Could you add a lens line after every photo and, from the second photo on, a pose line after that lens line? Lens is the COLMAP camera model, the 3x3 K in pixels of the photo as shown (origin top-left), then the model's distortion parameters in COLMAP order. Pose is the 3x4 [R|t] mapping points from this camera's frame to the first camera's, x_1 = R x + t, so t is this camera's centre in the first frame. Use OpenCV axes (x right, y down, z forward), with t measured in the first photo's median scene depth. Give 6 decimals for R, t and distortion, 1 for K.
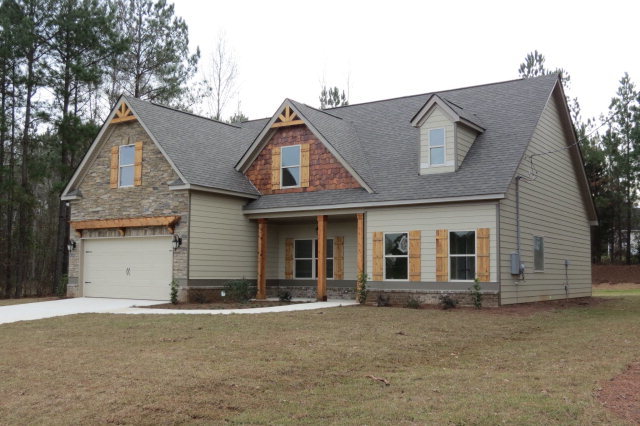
lens RADIAL K [[668.6, 0, 319.6], [0, 668.6, 218.2], [0, 0, 1]] dist [-0.052751, 0.000000]
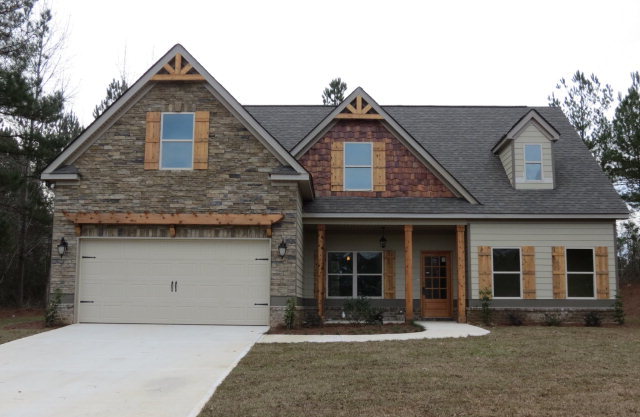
lens RADIAL K [[680.2, 0, 320.6], [0, 680.2, 211.4], [0, 0, 1]] dist [-0.055395, 0.000000]
pose [[0.841101, 0.071694, 0.536106, -0.576097], [-0.047159, 0.997122, -0.059358, 0.036611], [-0.538818, 0.024644, 0.842061, 0.304818]]
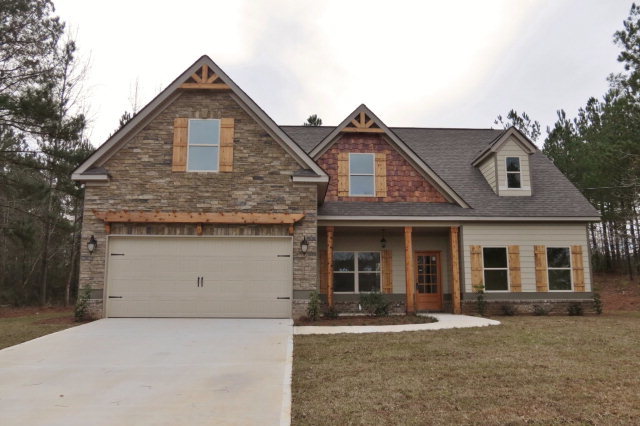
lens RADIAL K [[537.4, 0, 323.8], [0, 537.4, 212.1], [0, 0, 1]] dist [-0.031303, -0.008587]
pose [[0.800375, 0.091364, 0.592497, -0.567001], [-0.043074, 0.994529, -0.095170, 0.055239], [-0.597951, 0.050651, 0.799931, 0.437497]]
